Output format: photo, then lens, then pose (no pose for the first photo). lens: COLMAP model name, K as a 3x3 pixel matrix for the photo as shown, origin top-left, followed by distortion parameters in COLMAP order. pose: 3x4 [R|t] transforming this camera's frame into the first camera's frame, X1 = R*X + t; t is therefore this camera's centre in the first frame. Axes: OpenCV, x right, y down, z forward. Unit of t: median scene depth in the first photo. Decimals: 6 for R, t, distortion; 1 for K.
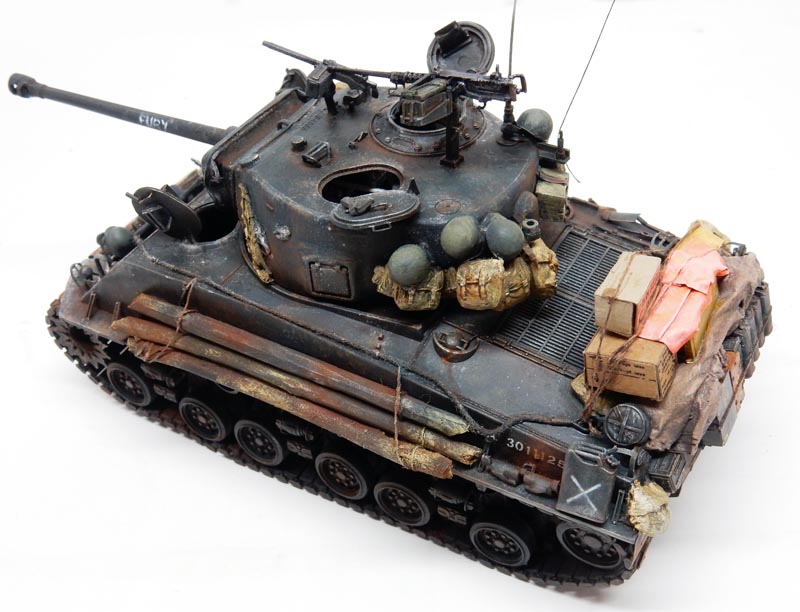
lens RADIAL K [[1094.6, 0, 400.0], [0, 1094.6, 306.0], [0, 0, 1]] dist [-0.007350, 0.066950]
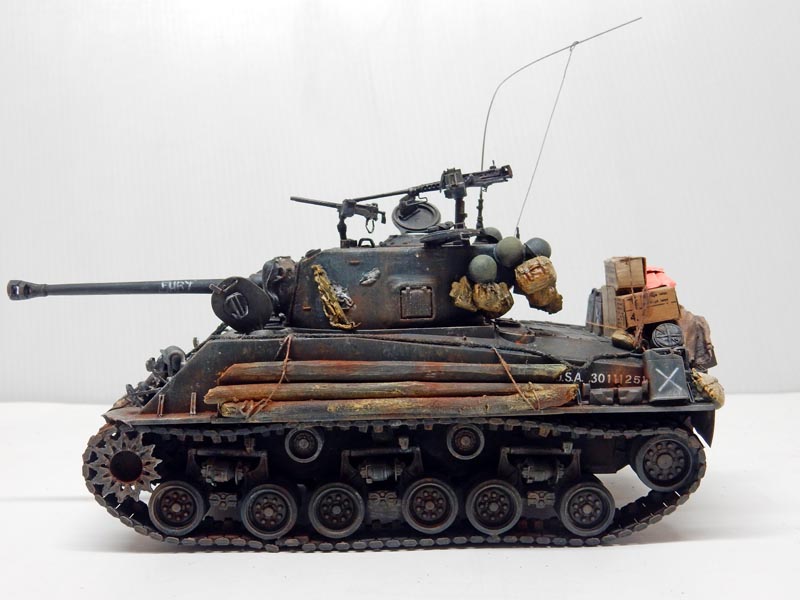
lens RADIAL K [[974.0, 0, 400.0], [0, 974.0, 300.0], [0, 0, 1]] dist [0.012911, 0.015606]
pose [[0.858669, 0.024021, 0.511967, -0.656480], [0.310119, 0.770943, -0.556303, 0.594223], [-0.408060, 0.636451, 0.654536, 0.264600]]
